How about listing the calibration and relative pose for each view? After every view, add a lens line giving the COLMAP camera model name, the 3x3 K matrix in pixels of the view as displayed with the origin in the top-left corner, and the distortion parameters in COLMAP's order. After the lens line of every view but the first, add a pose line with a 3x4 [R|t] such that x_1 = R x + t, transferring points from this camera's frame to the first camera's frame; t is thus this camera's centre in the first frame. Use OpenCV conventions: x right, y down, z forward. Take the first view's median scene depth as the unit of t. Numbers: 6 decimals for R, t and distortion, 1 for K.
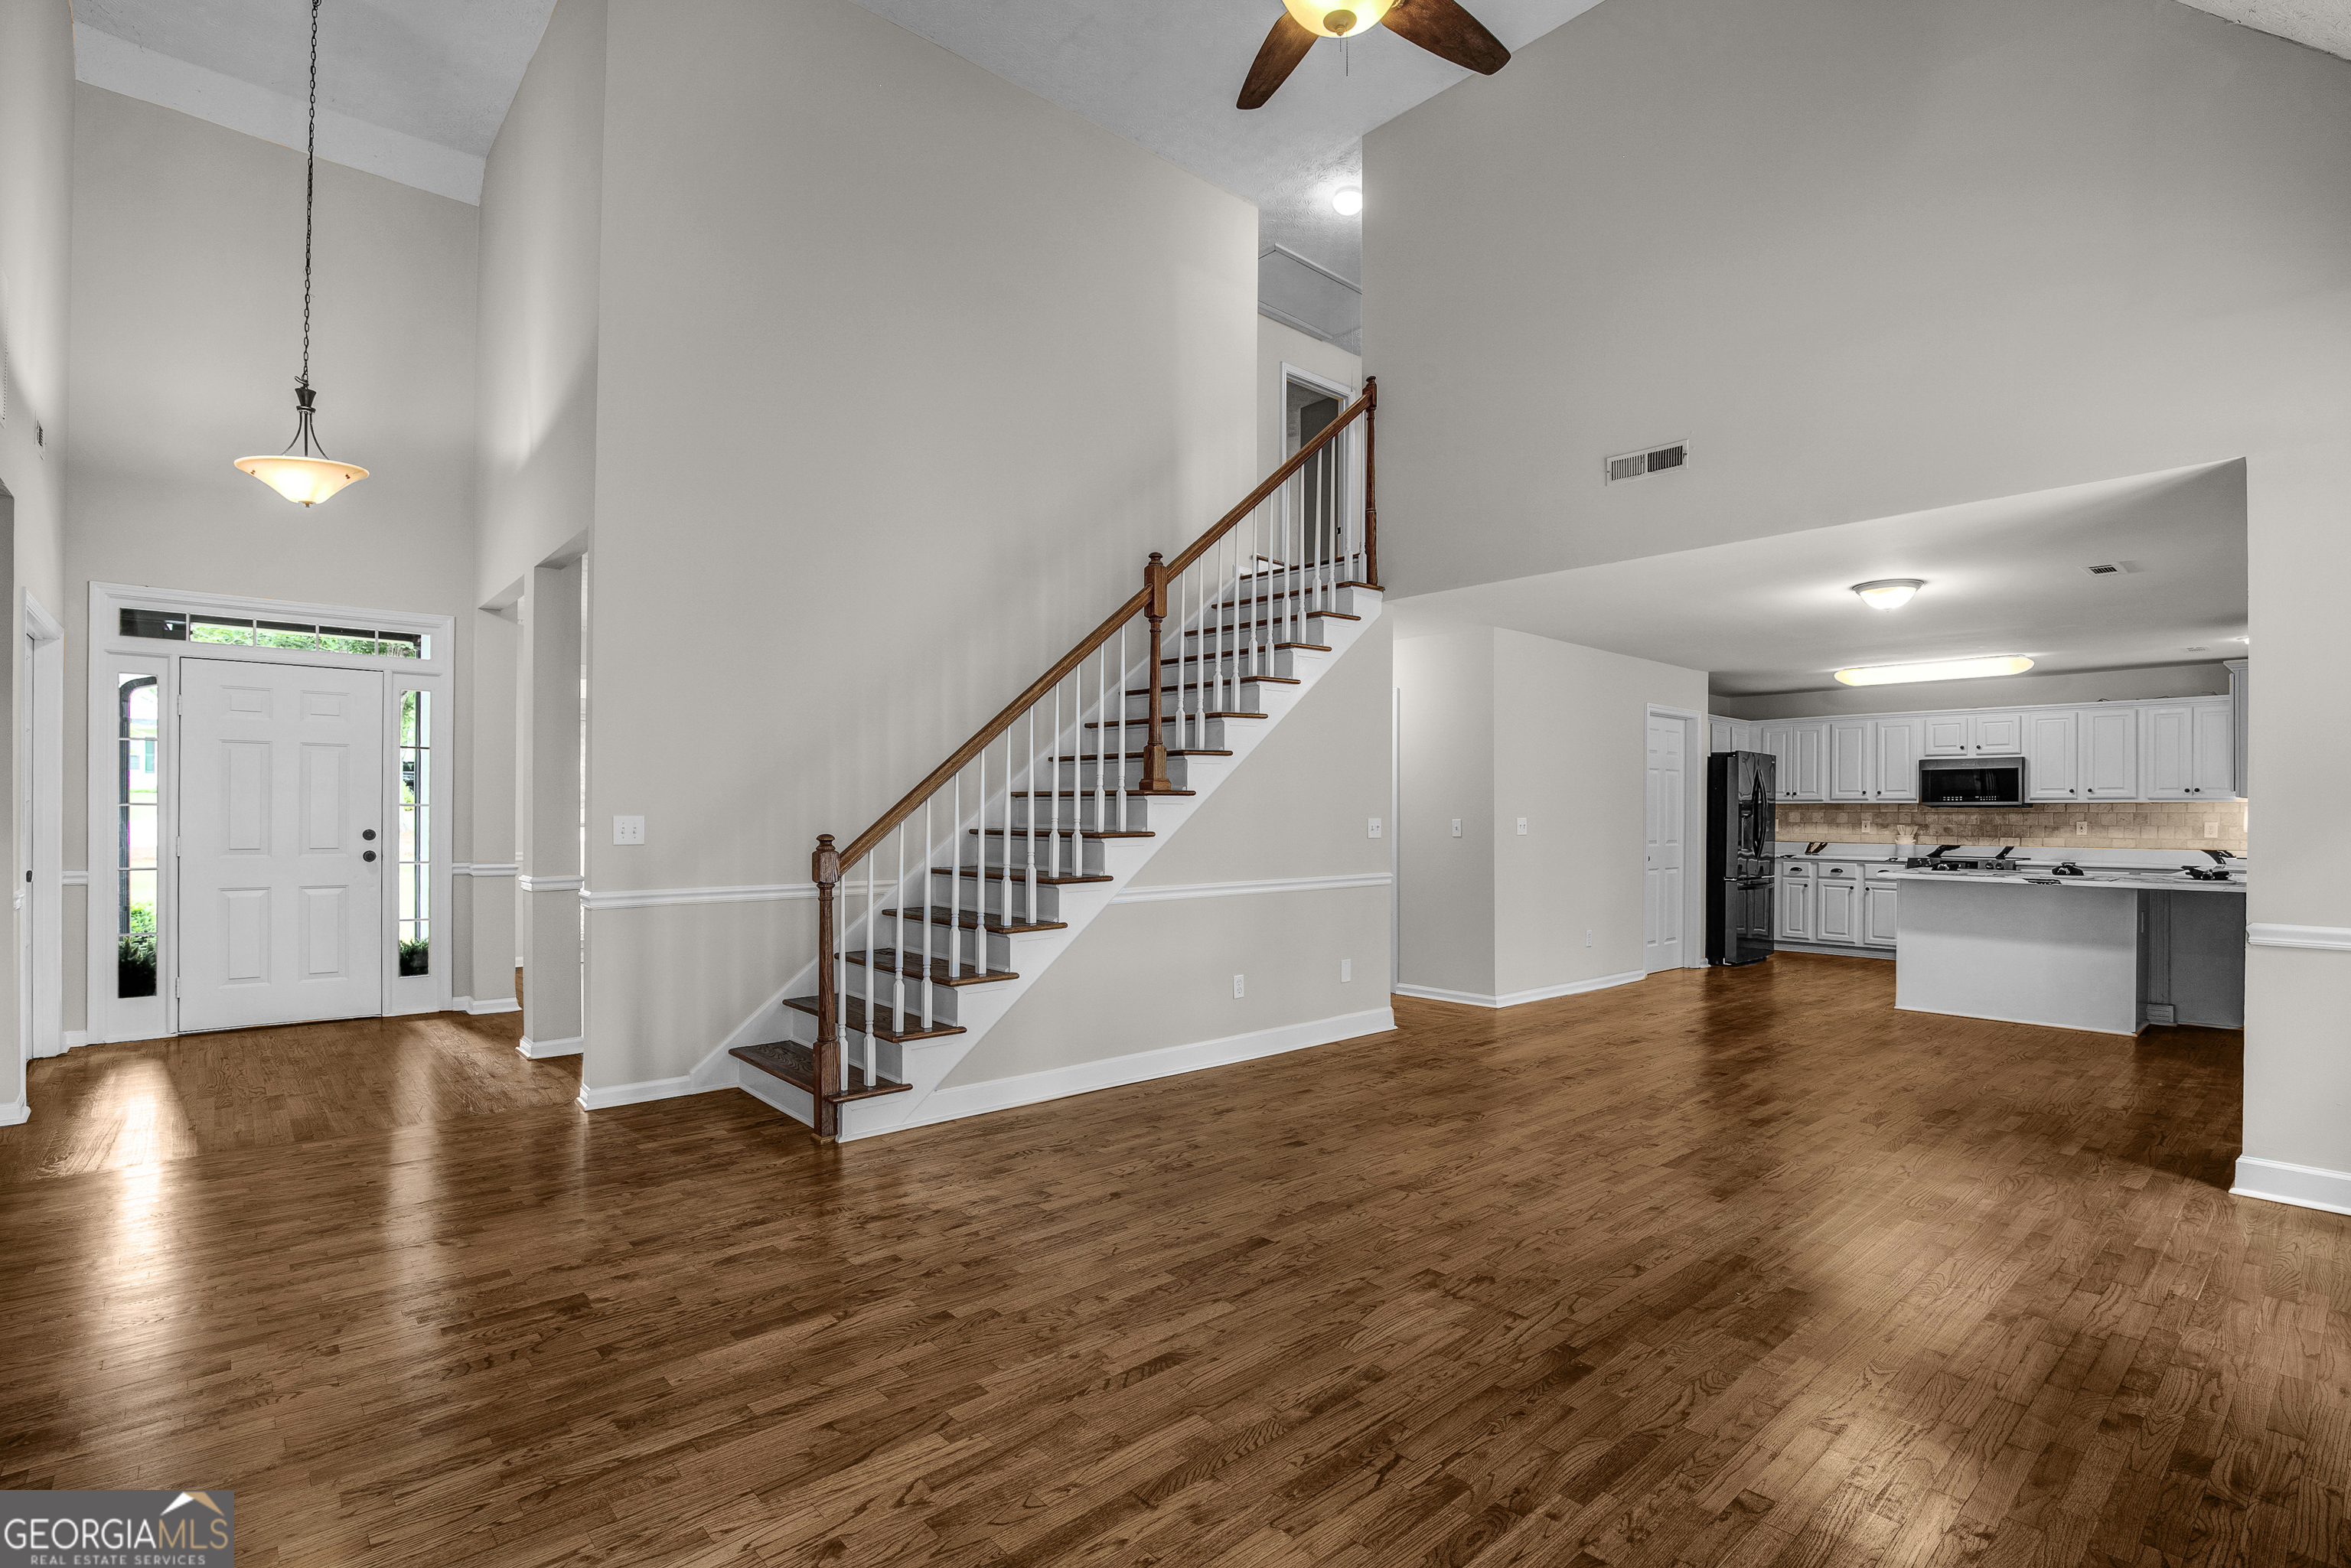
lens RADIAL K [[1110.2, 0, 1185.0], [0, 1110.2, 806.7], [0, 0, 1]] dist [-0.024831, 0.000485]
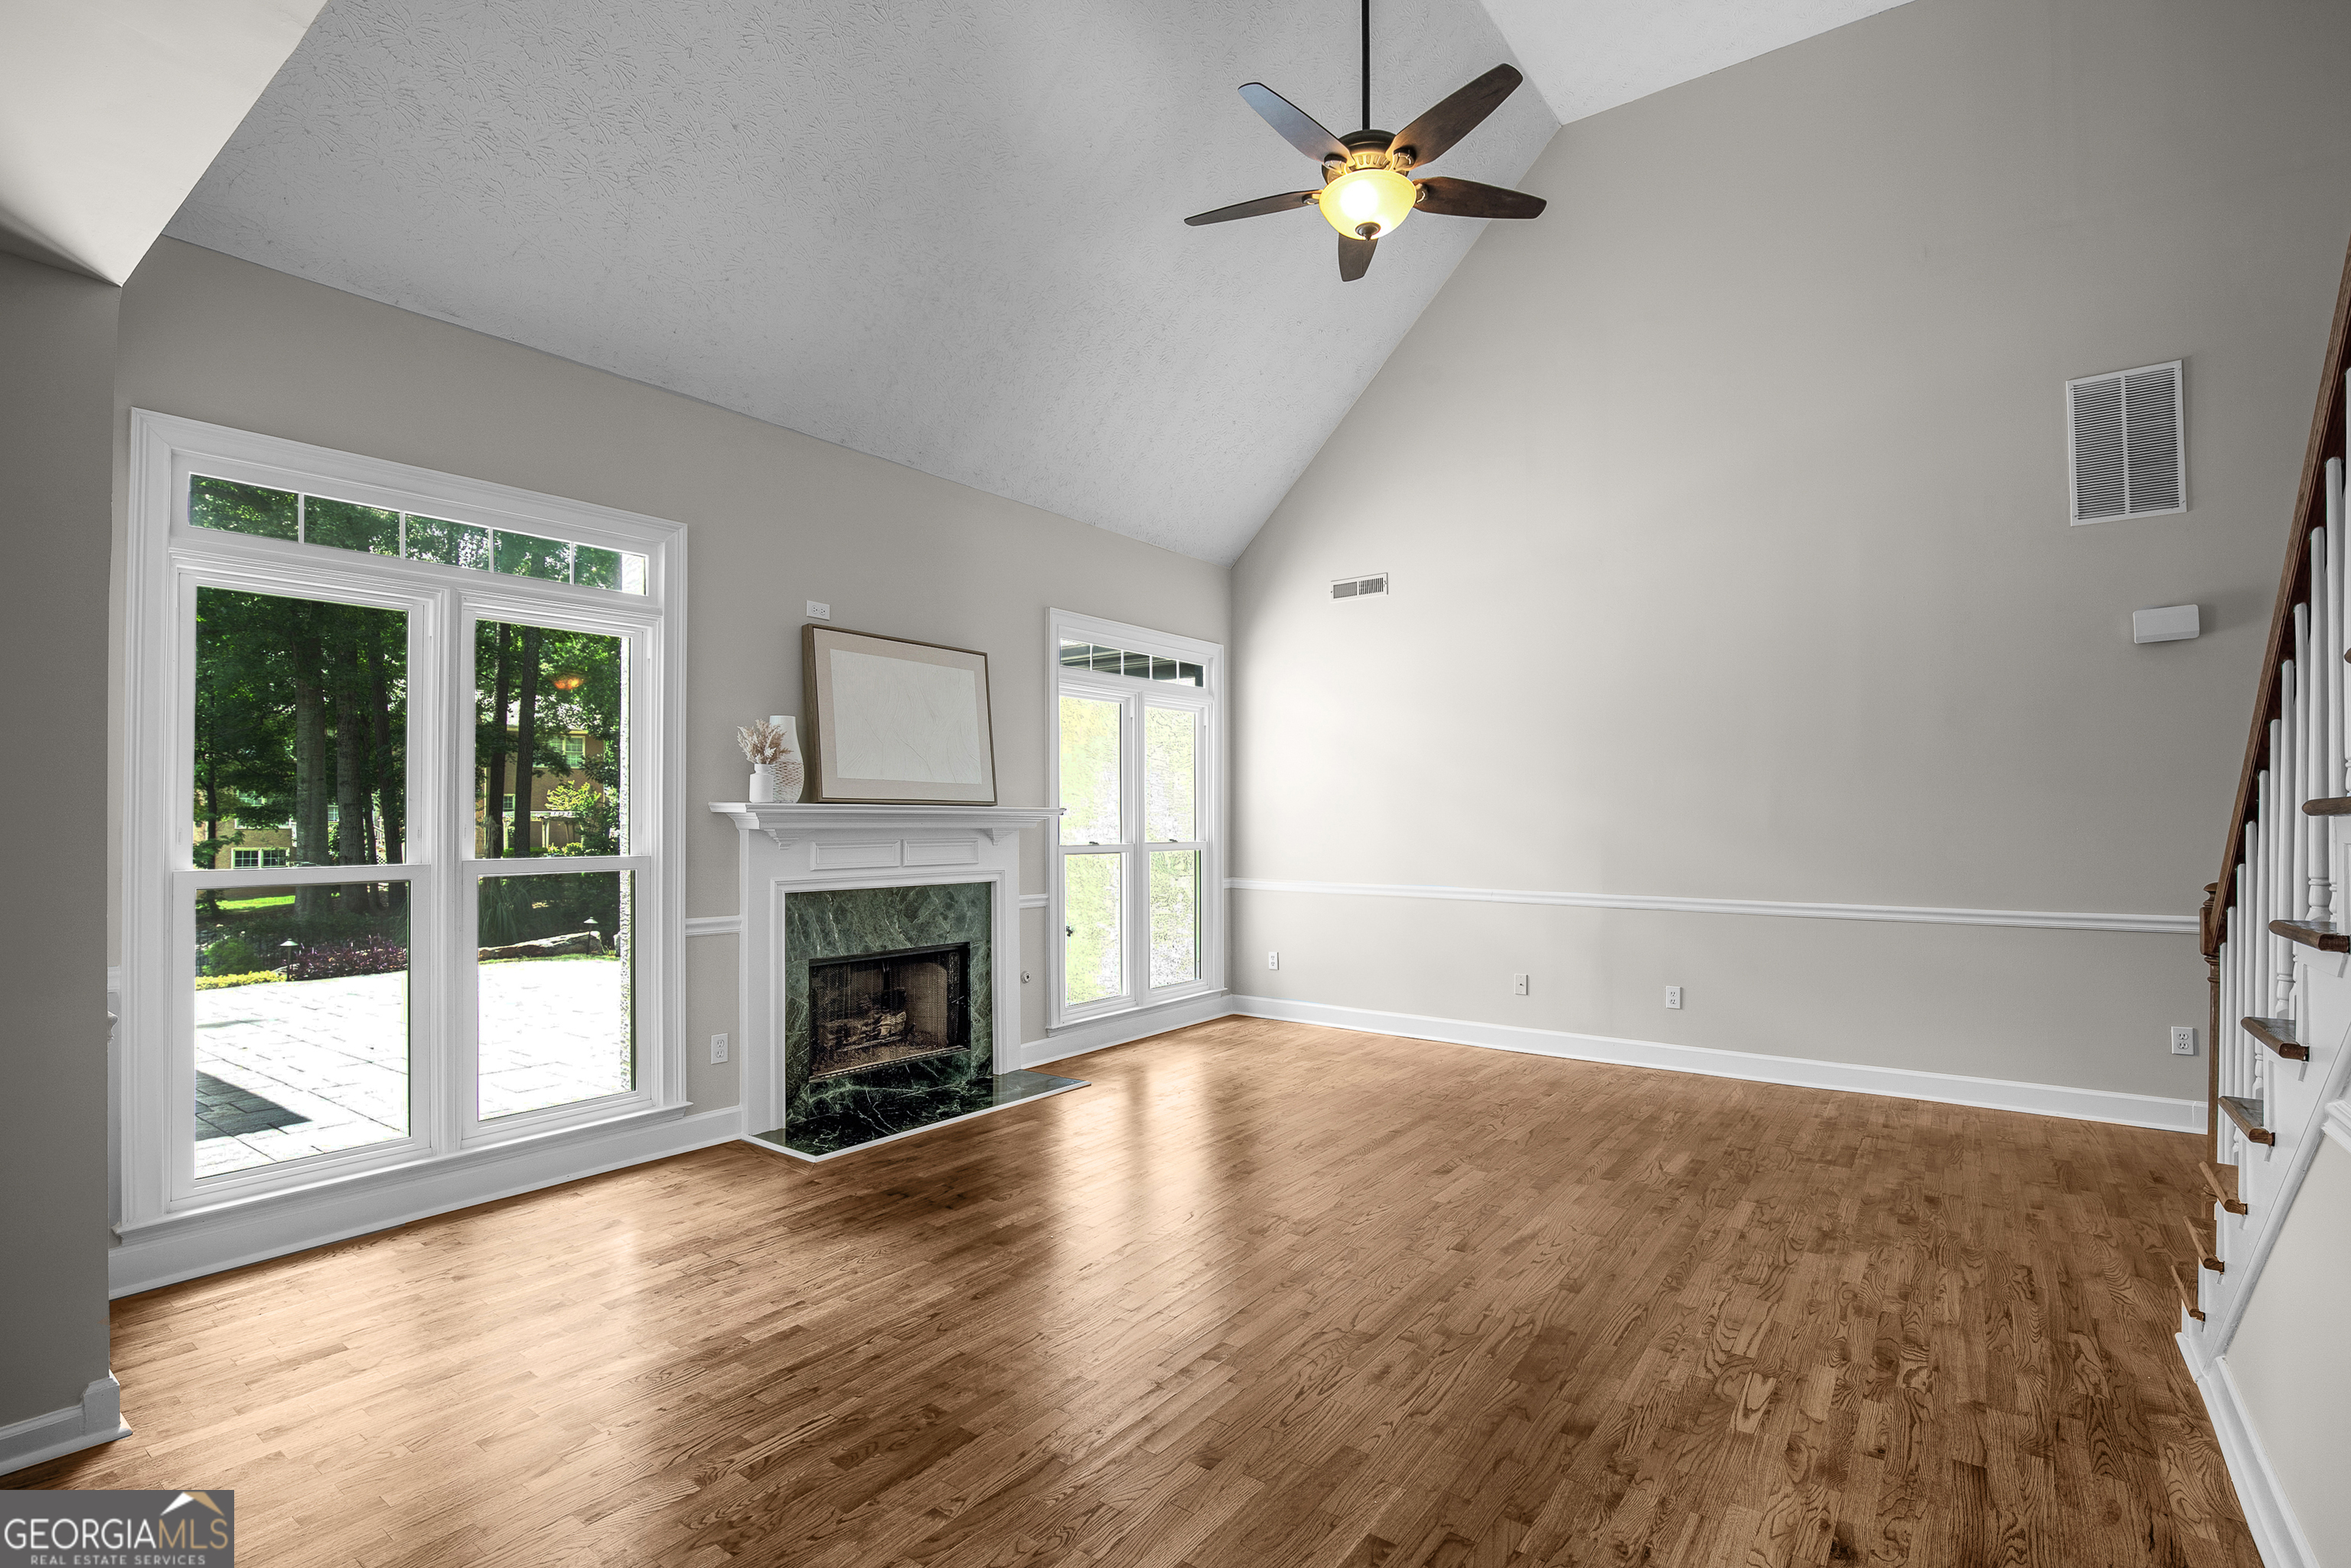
lens RADIAL K [[1110.2, 0, 1185.0], [0, 1110.2, 806.7], [0, 0, 1]] dist [-0.024831, 0.000485]
pose [[-0.978039, -0.007007, -0.208306, 0.453956], [-0.003862, 0.999872, -0.015499, -0.008748], [0.208388, -0.014354, -0.977941, 1.635314]]
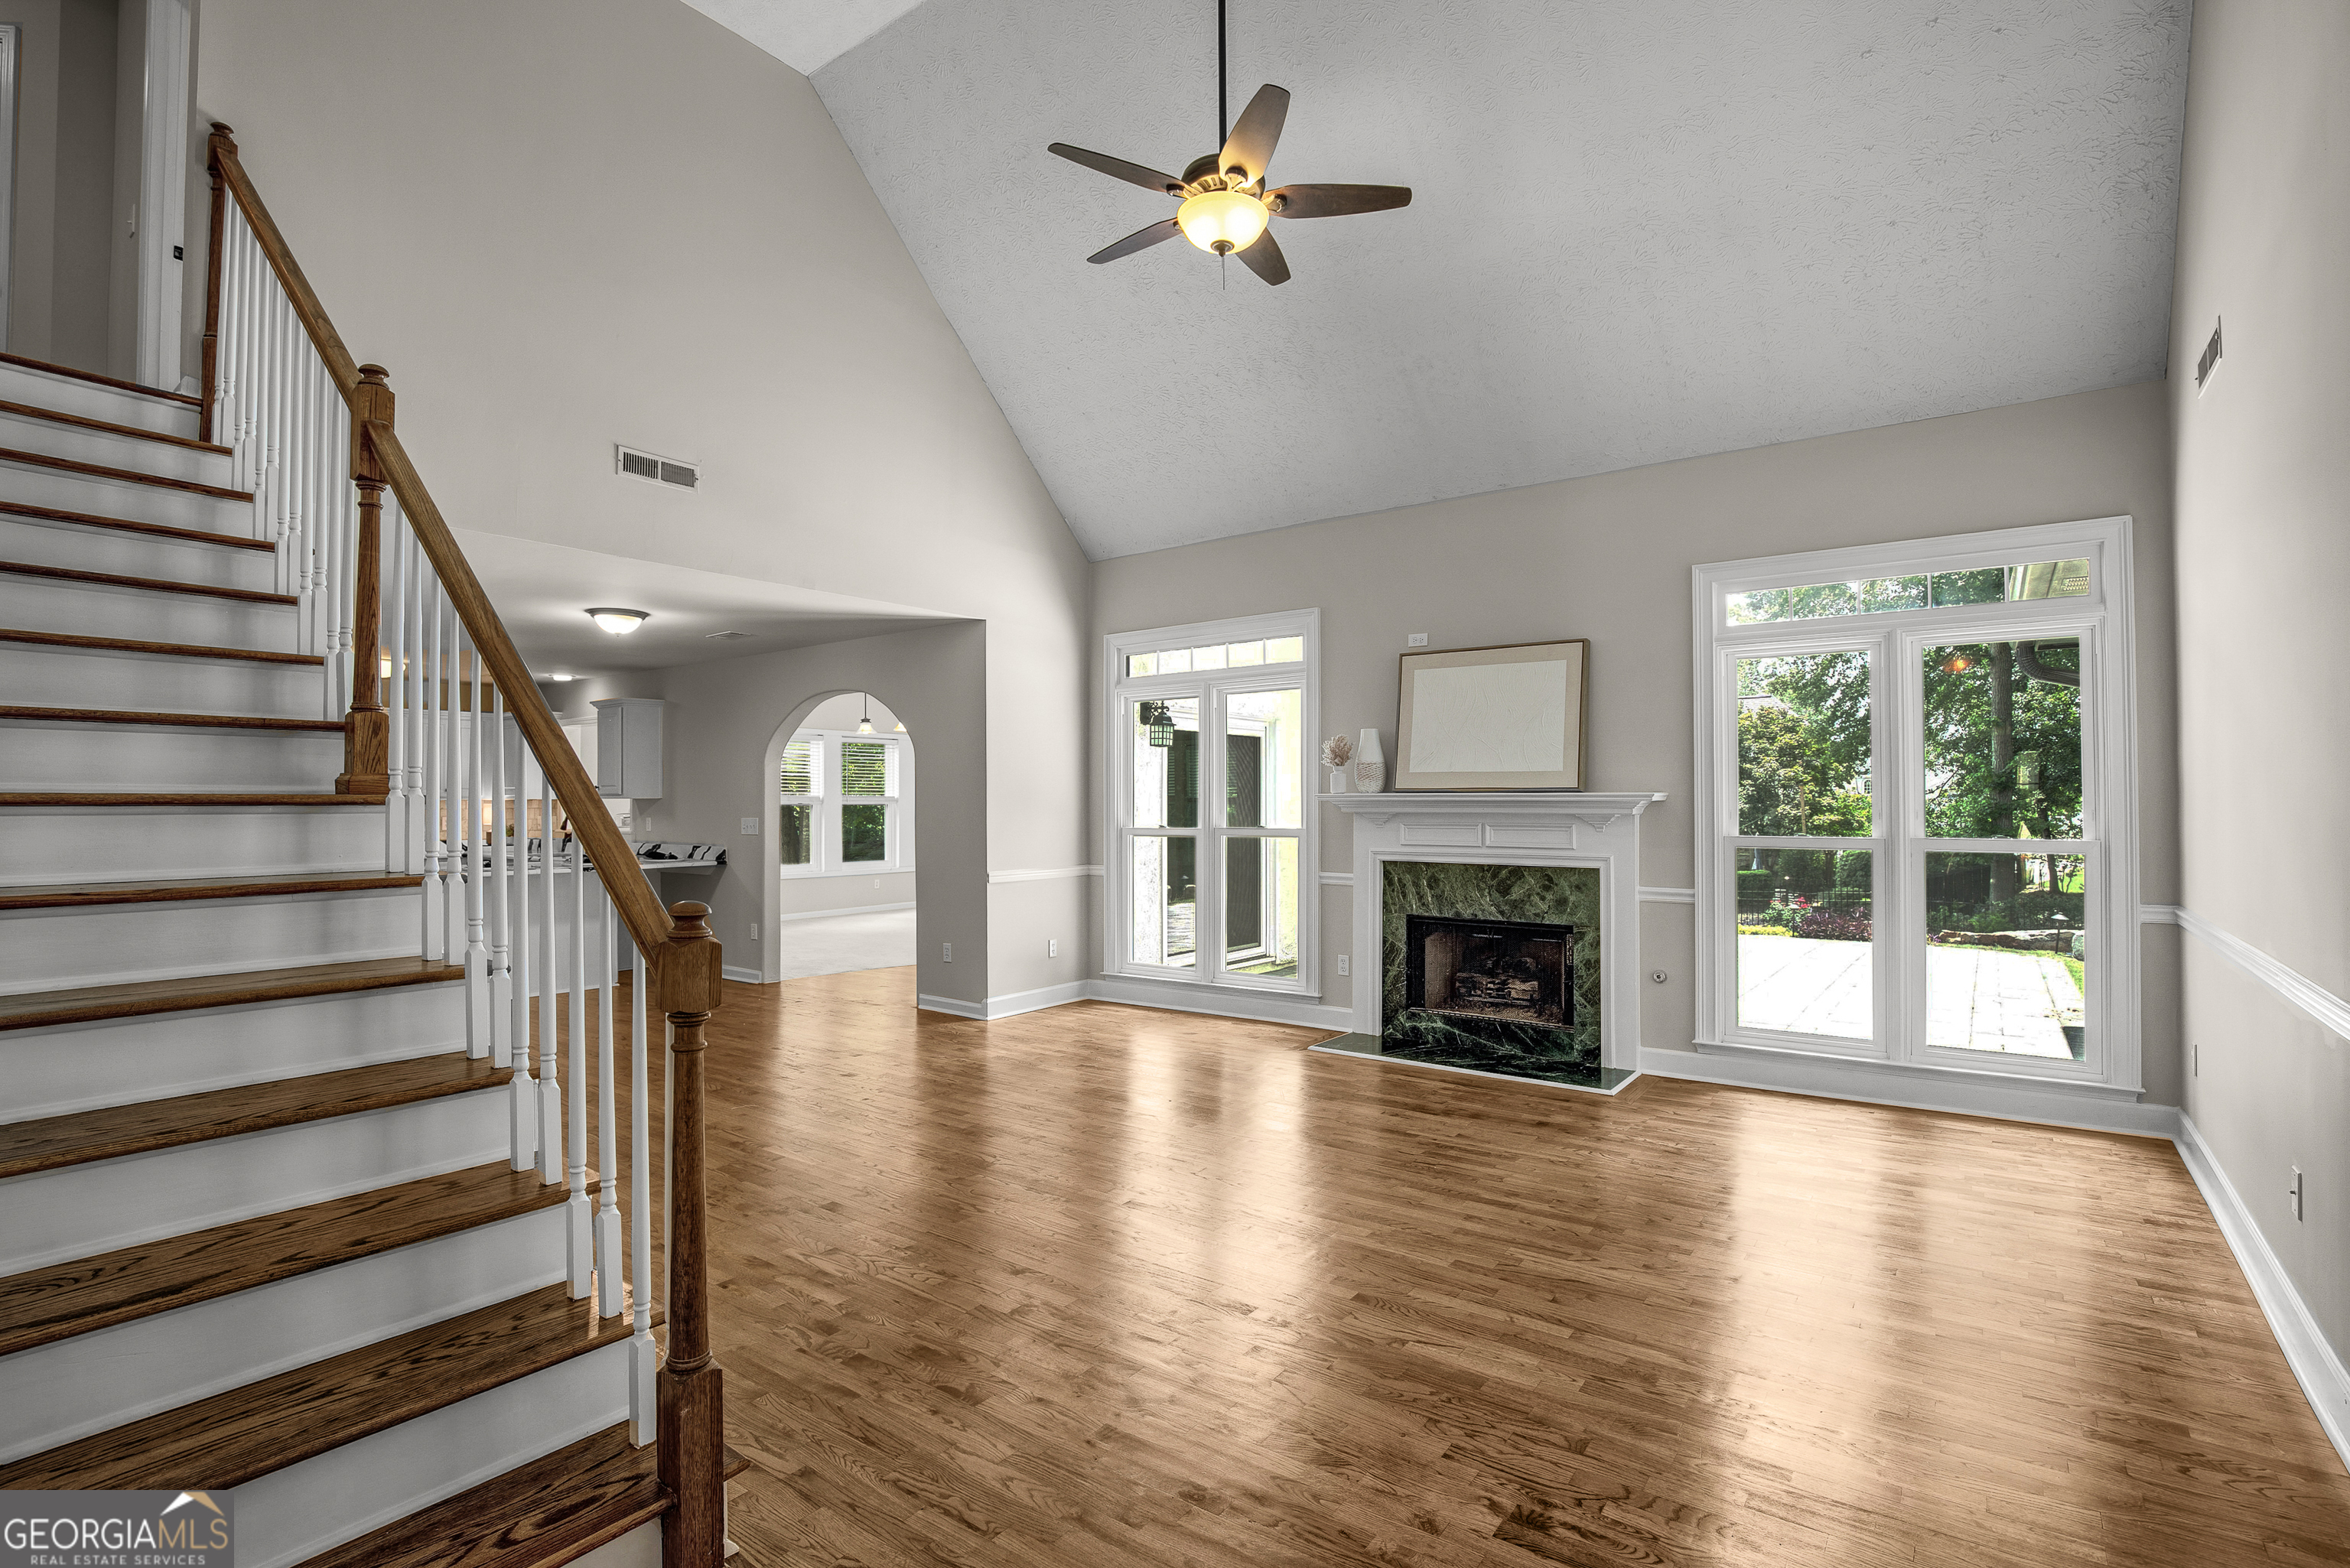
lens RADIAL K [[1098.6, 0, 1194.5], [0, 1098.6, 784.3], [0, 0, 1]] dist [-0.028474, 0.000618]
pose [[-0.212024, 0.012880, 0.977180, -0.864736], [-0.005320, 0.999883, -0.014333, -0.017840], [-0.977250, -0.008238, -0.211930, 0.972770]]
